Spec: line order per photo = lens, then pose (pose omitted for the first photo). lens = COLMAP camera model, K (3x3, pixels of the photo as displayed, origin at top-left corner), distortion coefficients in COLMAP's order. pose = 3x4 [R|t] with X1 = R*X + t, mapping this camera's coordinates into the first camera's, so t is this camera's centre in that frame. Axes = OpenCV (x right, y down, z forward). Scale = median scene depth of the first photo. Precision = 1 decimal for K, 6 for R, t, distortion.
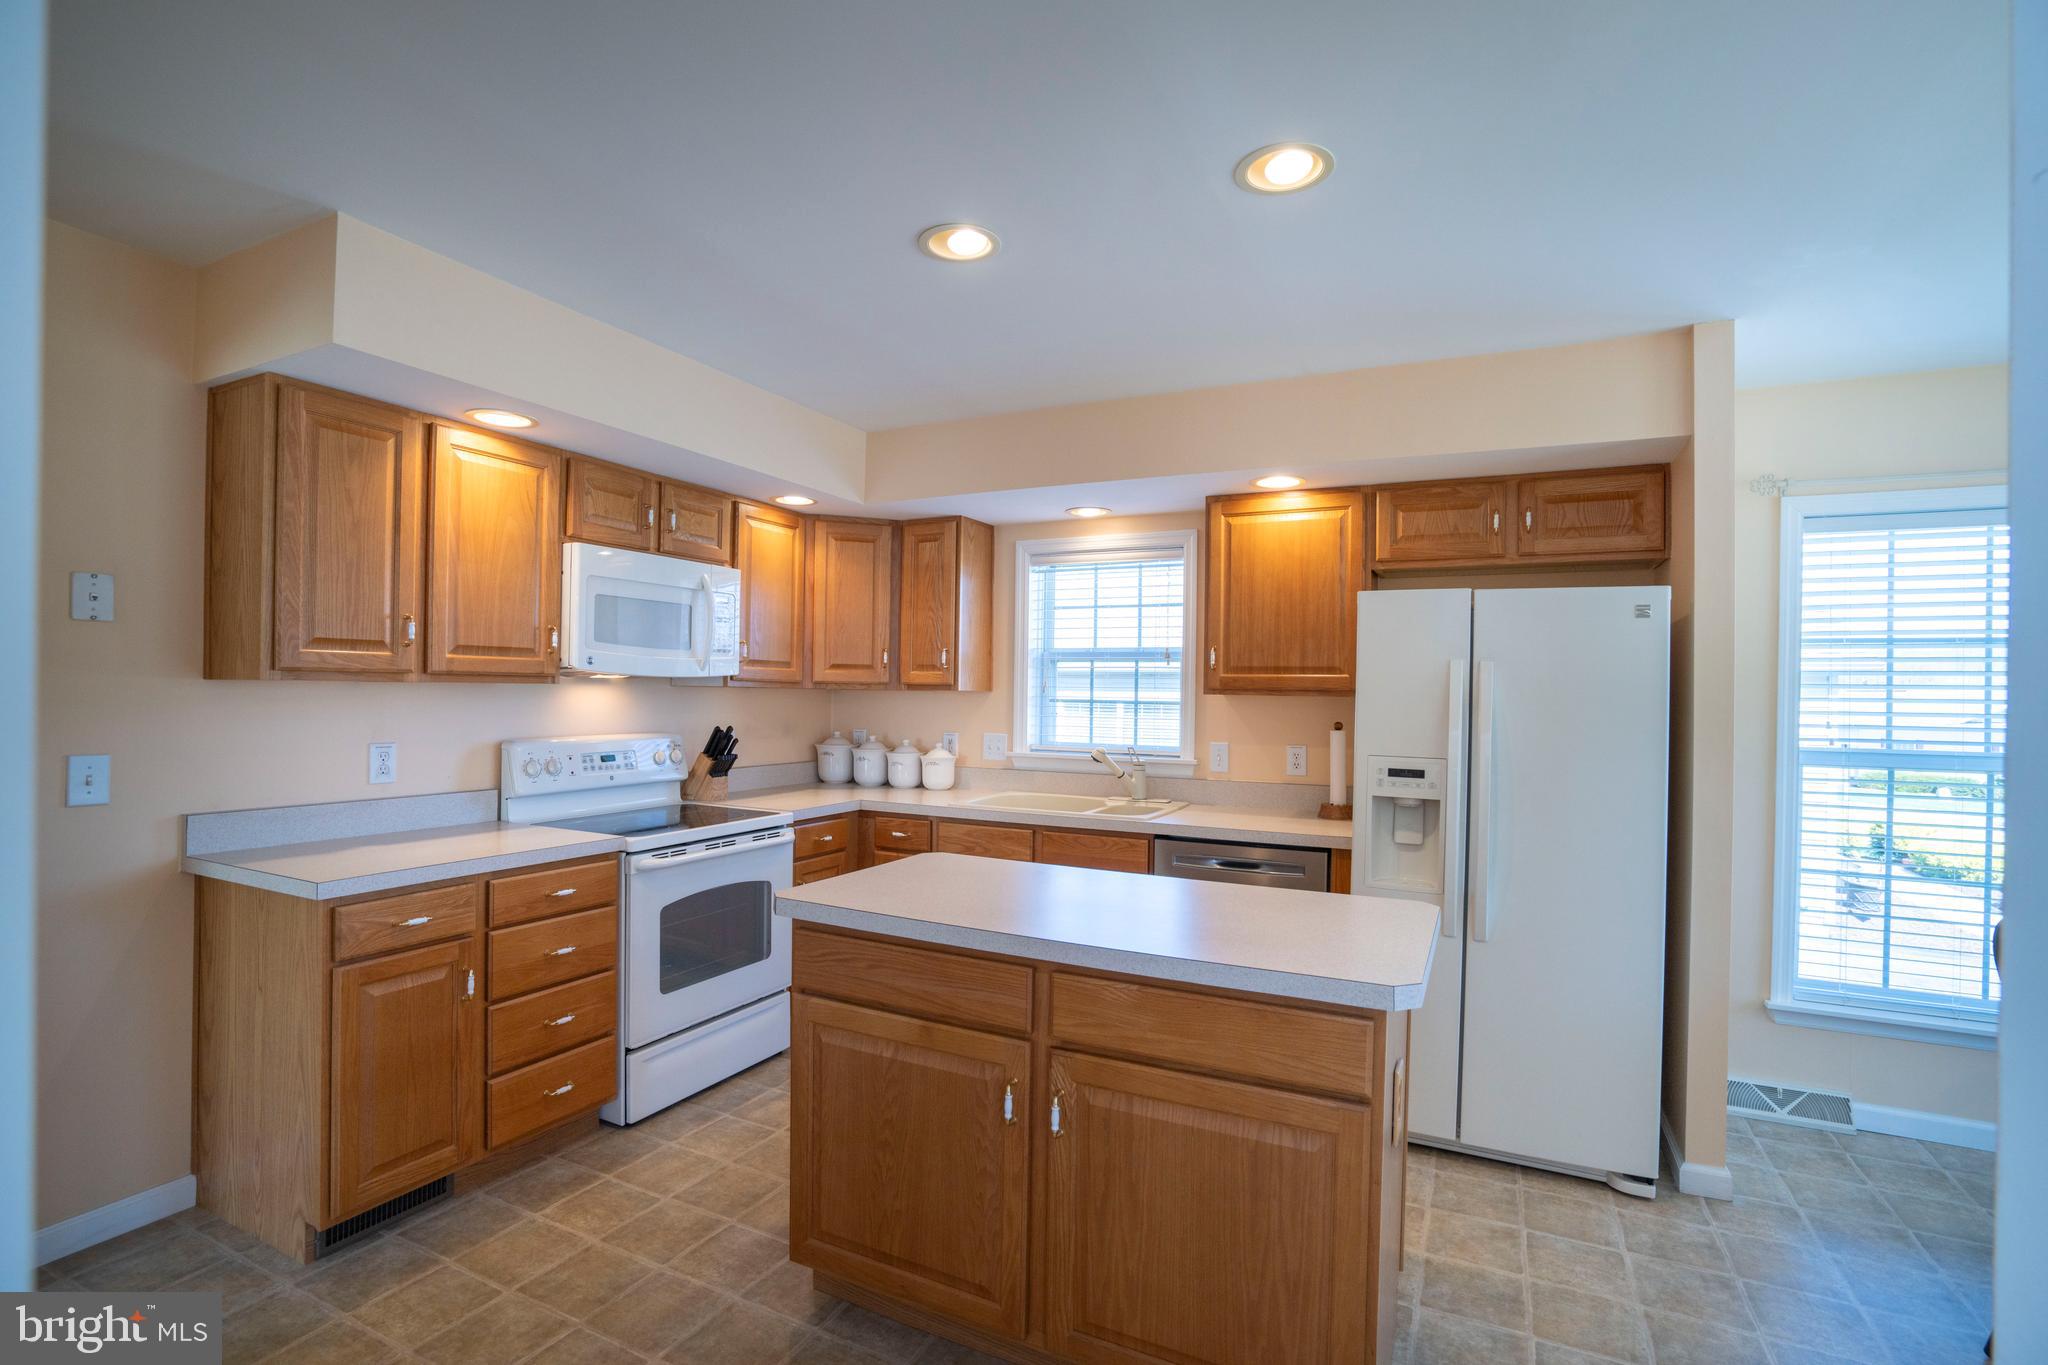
lens RADIAL K [[957.1, 0, 1029.6], [0, 957.1, 690.2], [0, 0, 1]] dist [-0.041206, 0.012086]
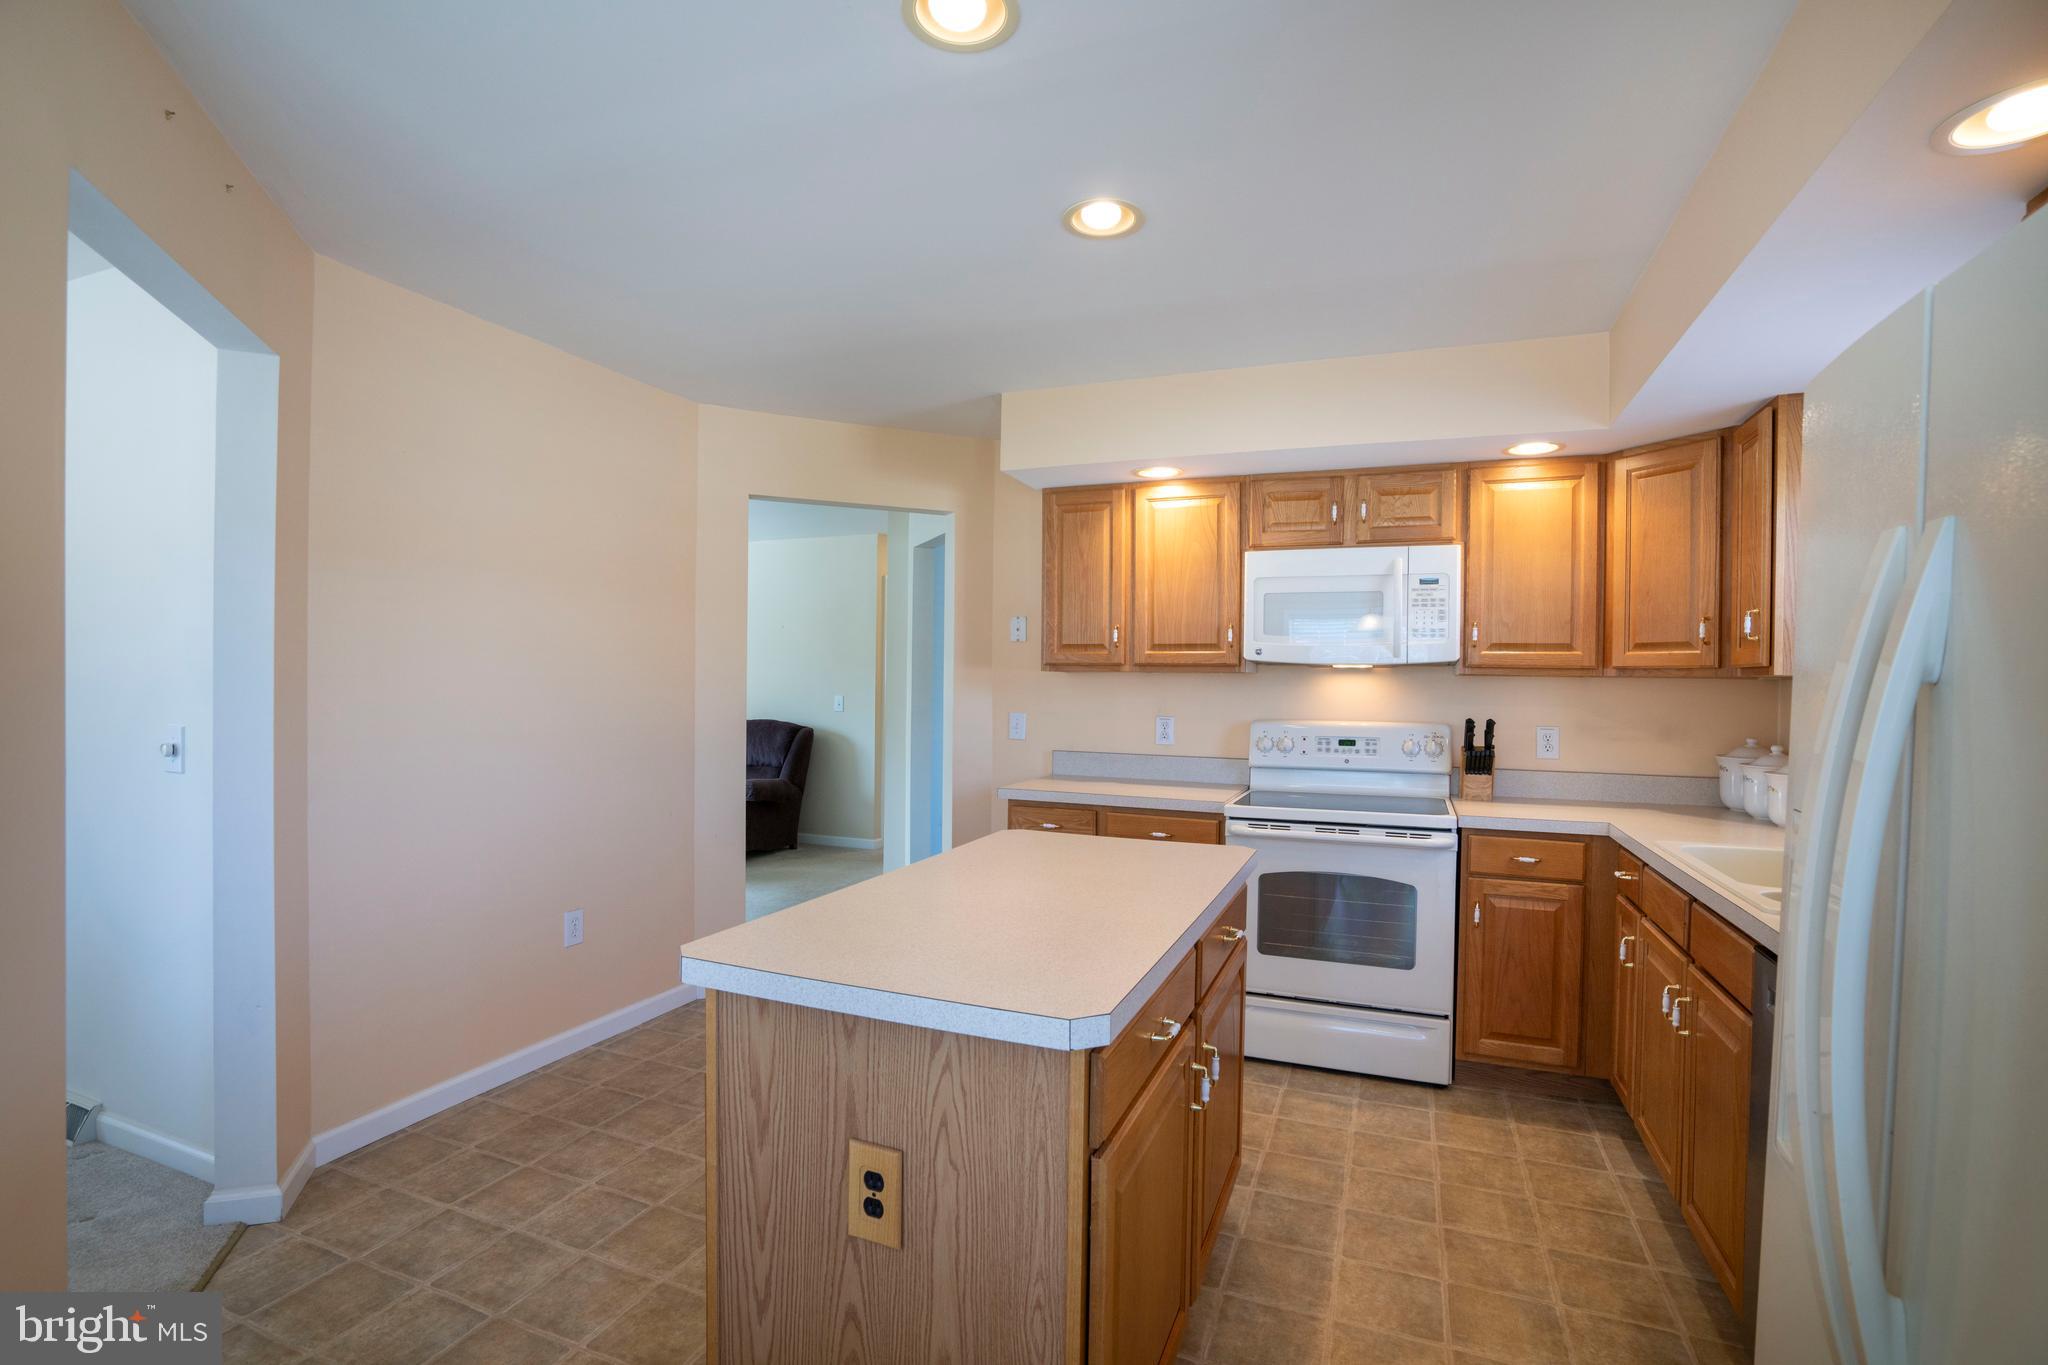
lens RADIAL K [[957.1, 0, 1014.3], [0, 957.1, 686.4], [0, 0, 1]] dist [-0.041206, 0.012086]
pose [[0.078692, -0.007347, -0.996872, 0.674563], [-0.009069, 0.999926, -0.008085, 0.023326], [0.996858, 0.009677, 0.078619, 0.614008]]
